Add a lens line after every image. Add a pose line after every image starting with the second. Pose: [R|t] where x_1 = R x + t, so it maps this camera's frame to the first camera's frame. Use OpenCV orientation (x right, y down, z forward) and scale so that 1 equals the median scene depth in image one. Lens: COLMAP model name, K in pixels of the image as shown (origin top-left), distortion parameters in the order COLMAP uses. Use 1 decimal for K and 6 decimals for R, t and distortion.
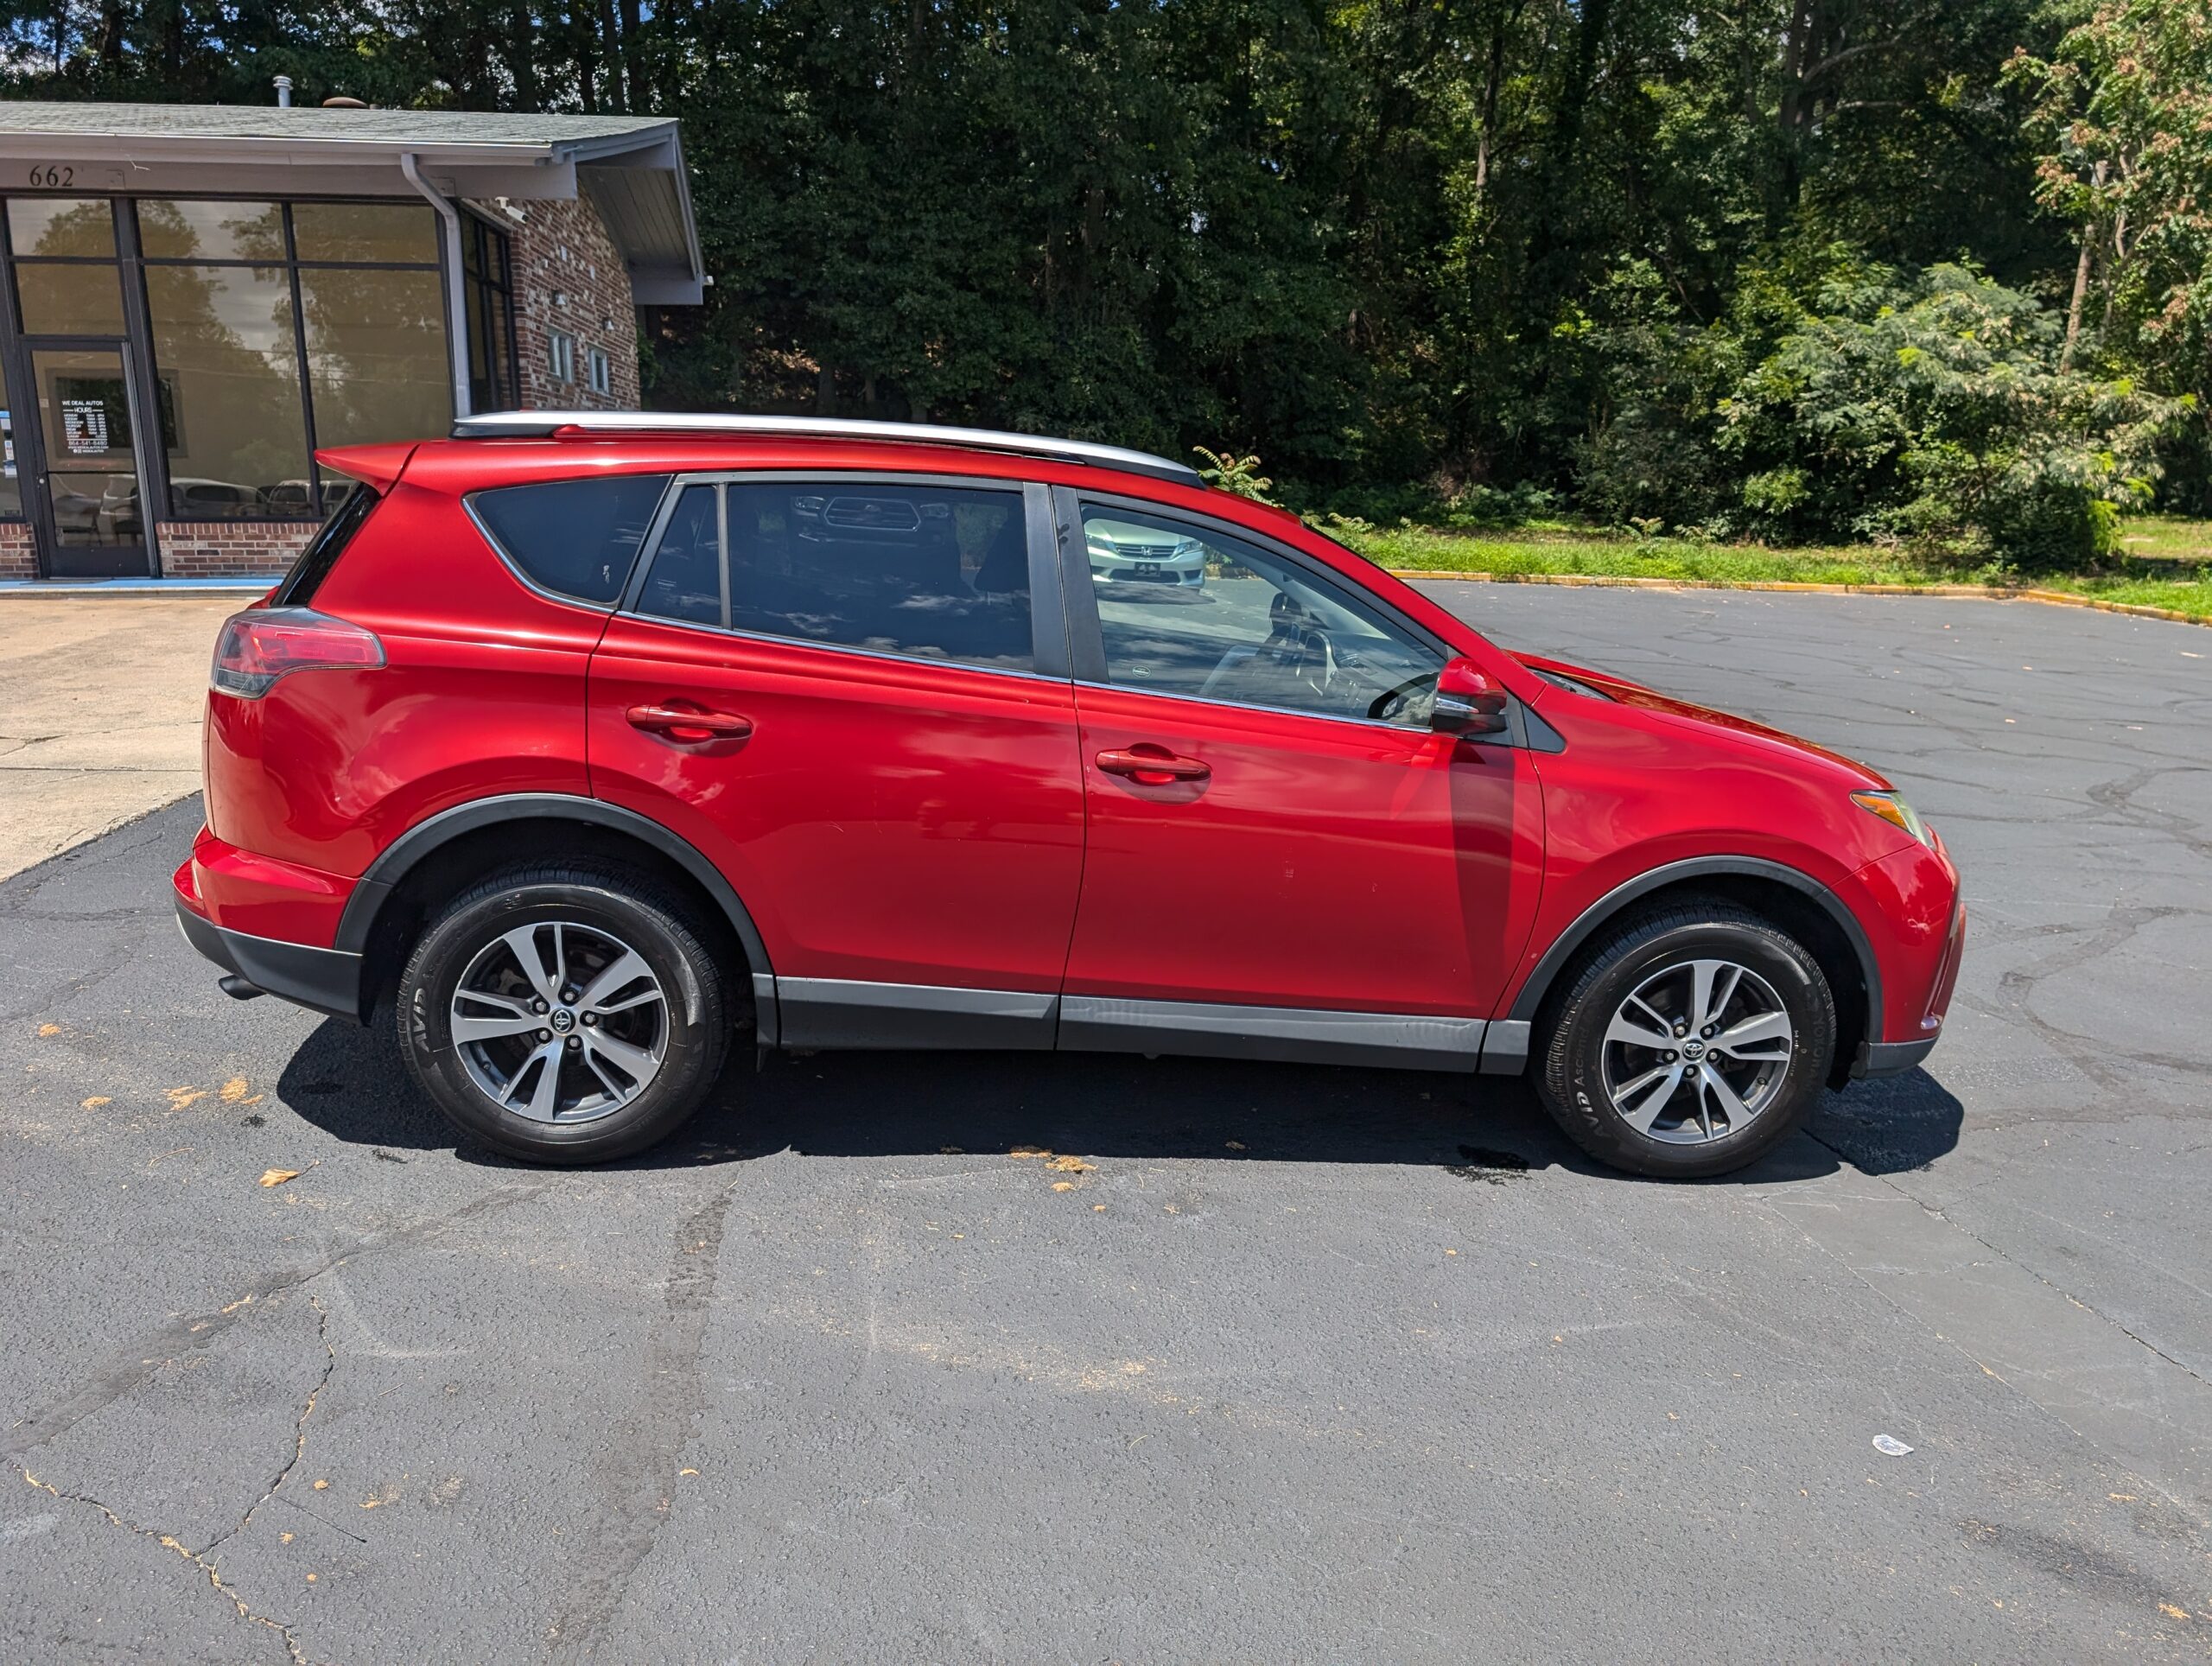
lens RADIAL K [[1609.5, 0, 1106.0], [0, 1609.5, 833.0], [0, 0, 1]] dist [0.013804, -0.014512]
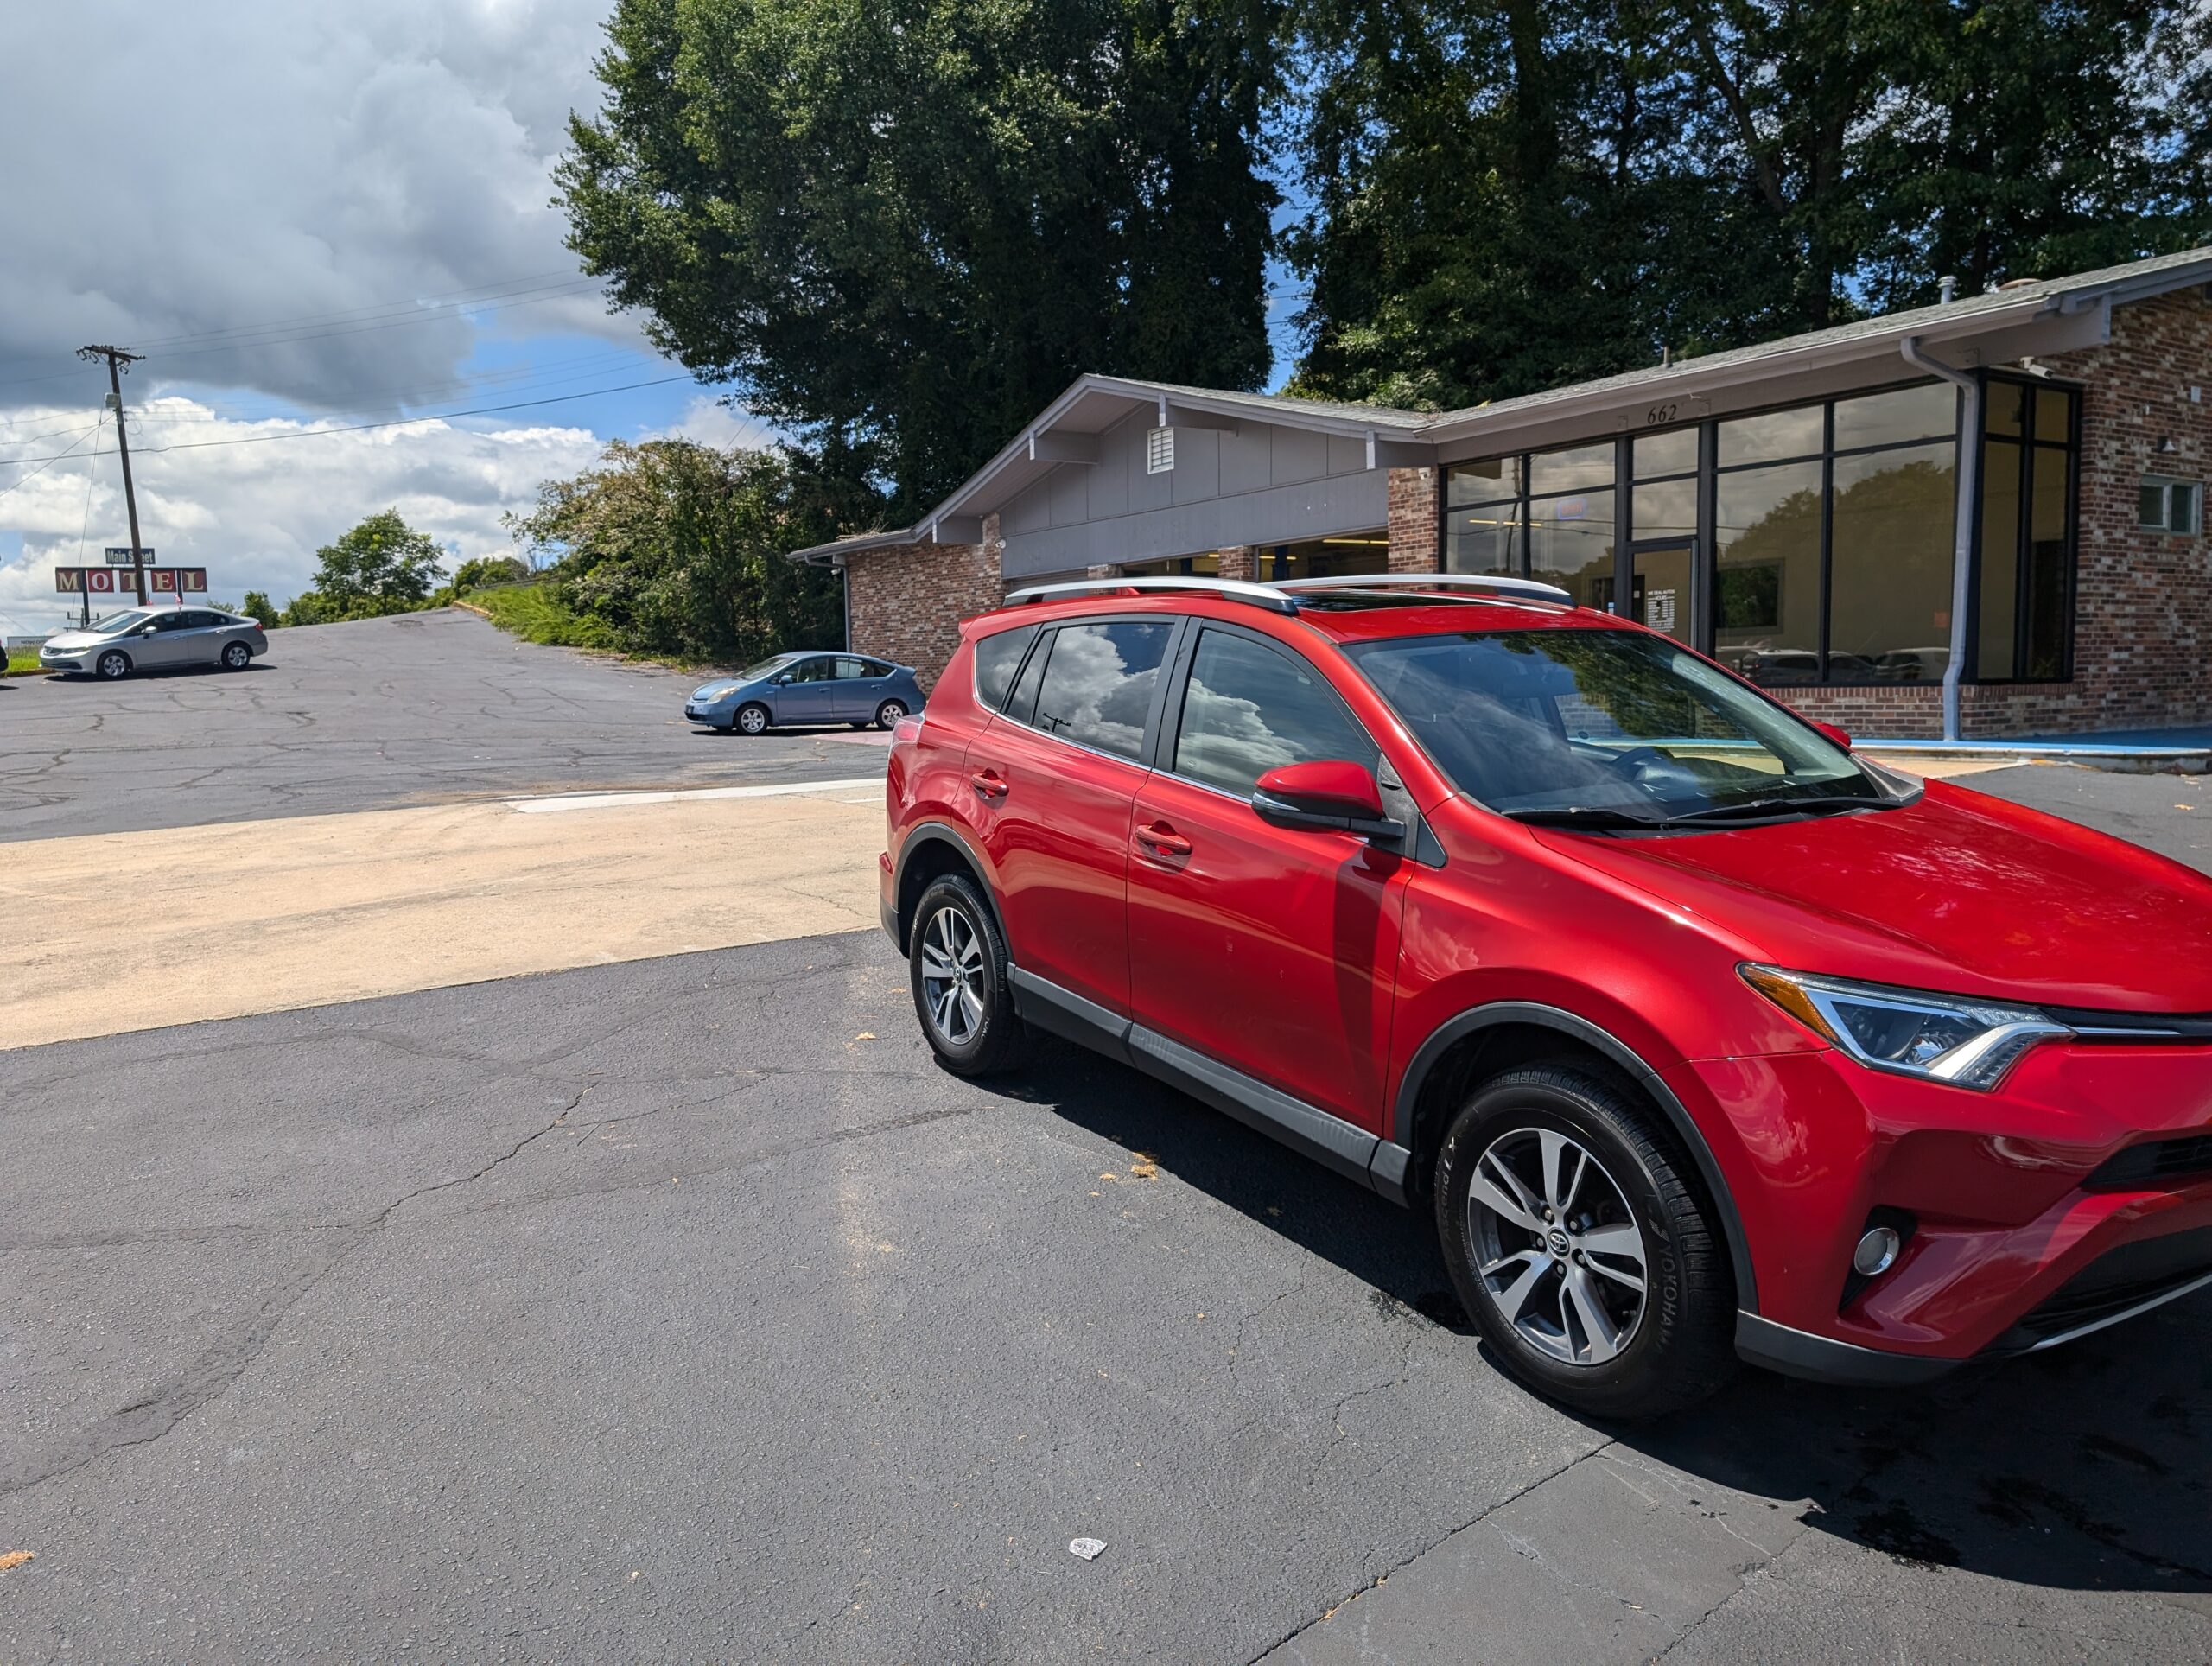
lens RADIAL K [[1597.8, 0, 1056.6], [0, 1597.8, 831.0], [0, 0, 1]] dist [0.003155, -0.006189]
pose [[0.417045, 0.070248, -0.906167, 0.206751], [-0.170380, 0.985376, -0.002026, -0.006119], [0.892773, 0.155237, 0.422915, 0.080306]]
